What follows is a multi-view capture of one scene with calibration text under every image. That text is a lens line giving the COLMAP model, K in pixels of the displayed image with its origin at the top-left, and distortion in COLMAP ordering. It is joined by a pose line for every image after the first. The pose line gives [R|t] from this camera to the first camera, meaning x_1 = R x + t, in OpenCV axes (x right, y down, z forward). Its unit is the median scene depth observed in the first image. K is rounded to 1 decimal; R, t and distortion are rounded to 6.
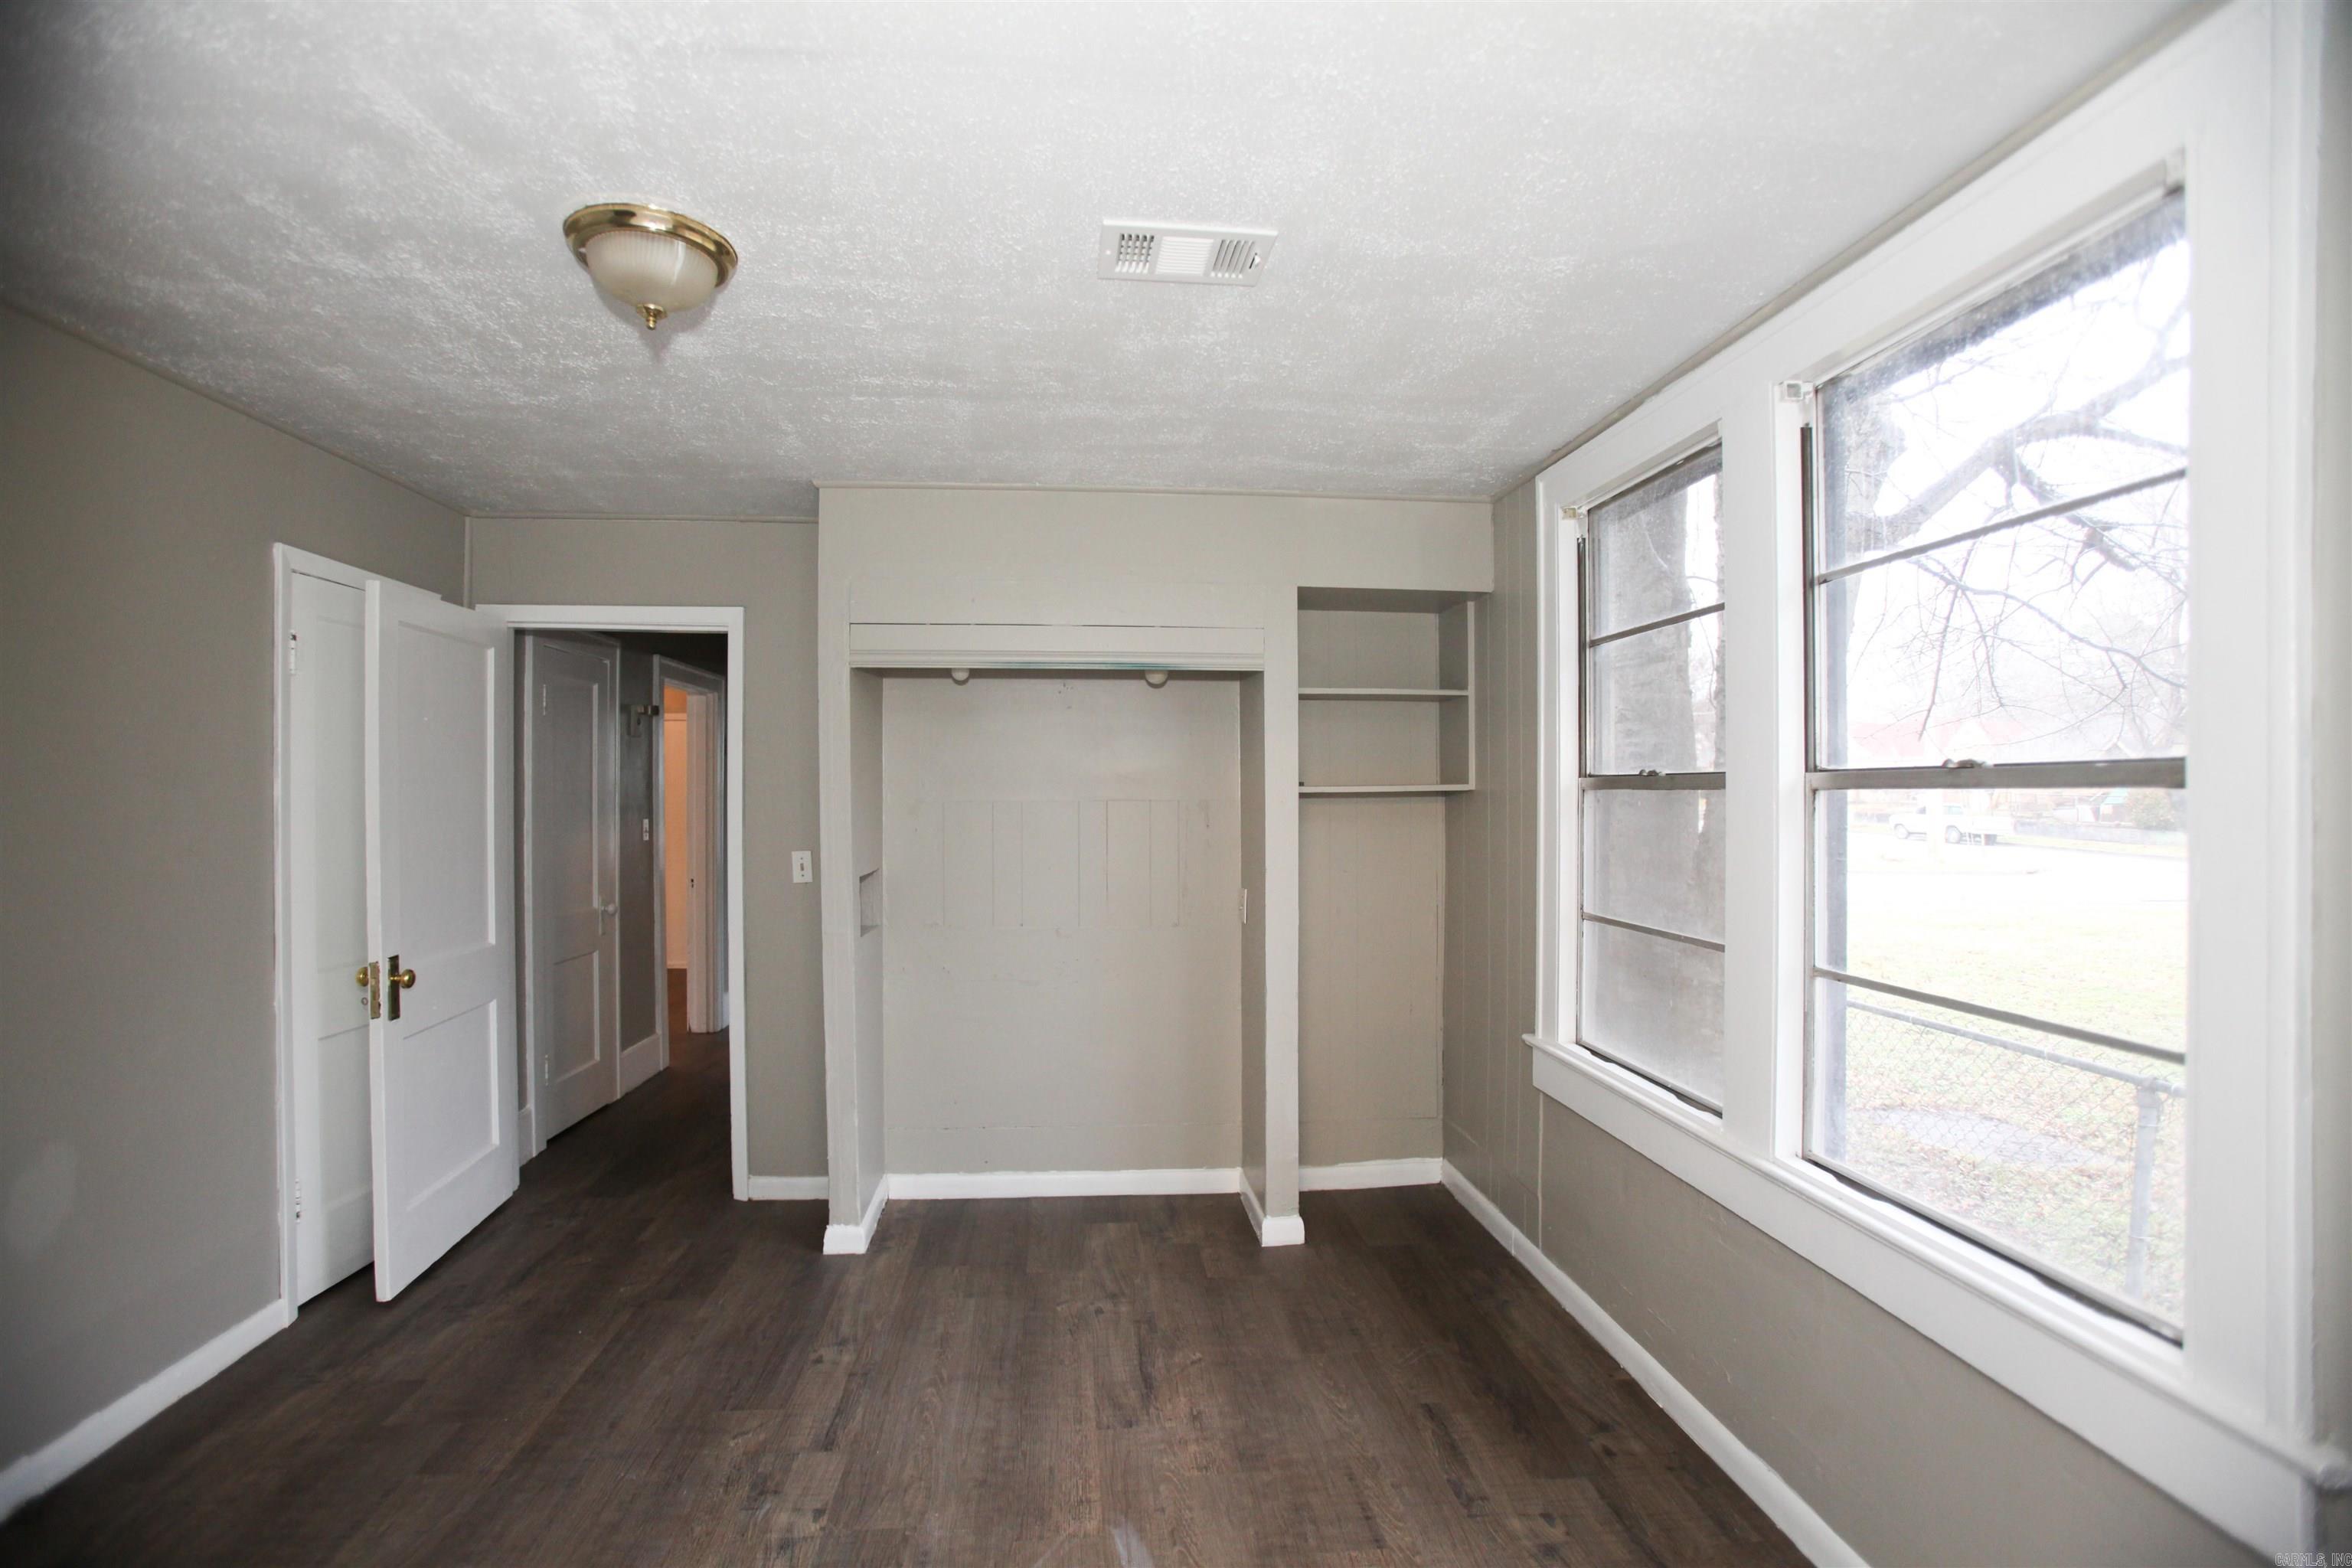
lens RADIAL K [[1089.4, 0, 1148.8], [0, 1089.4, 786.6], [0, 0, 1]] dist [-0.074362, 0.031954]
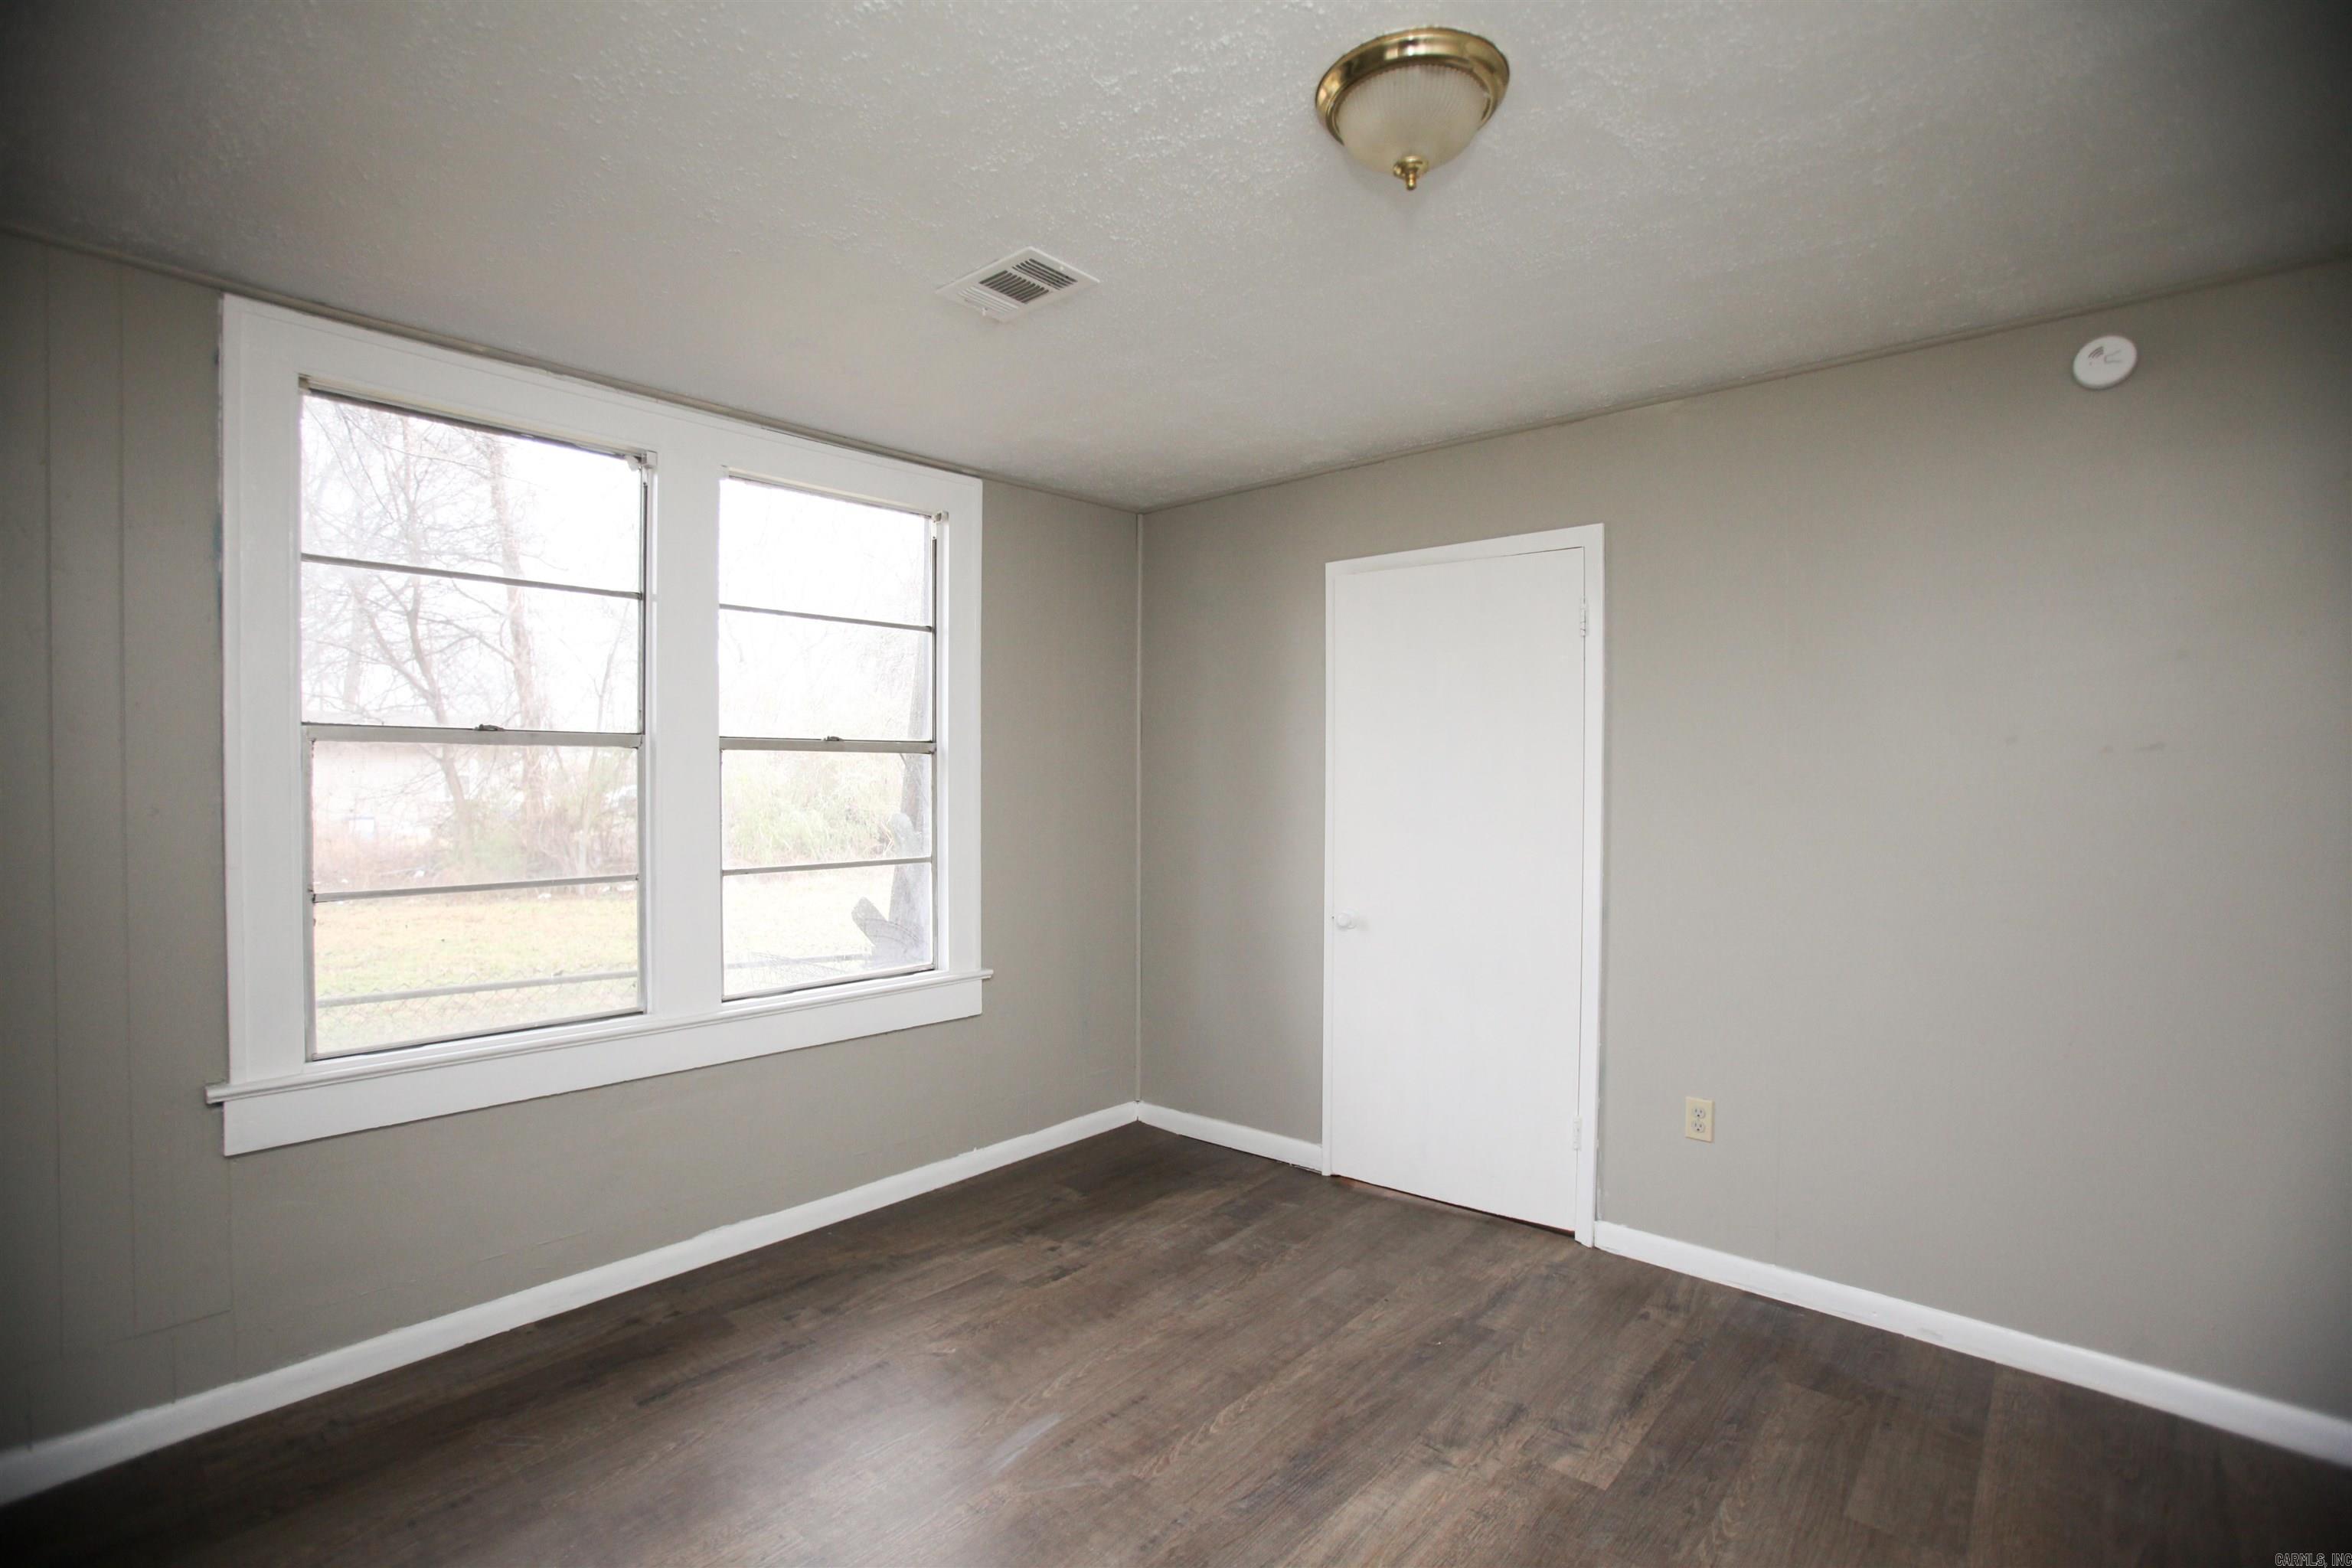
lens RADIAL K [[1089.4, 0, 1148.8], [0, 1089.4, 786.6], [0, 0, 1]] dist [-0.074362, 0.031954]
pose [[-0.684457, -0.000430, 0.729053, -0.806634], [0.002996, 0.999990, 0.003402, 0.047505], [-0.729047, 0.004513, -0.684448, 1.470564]]
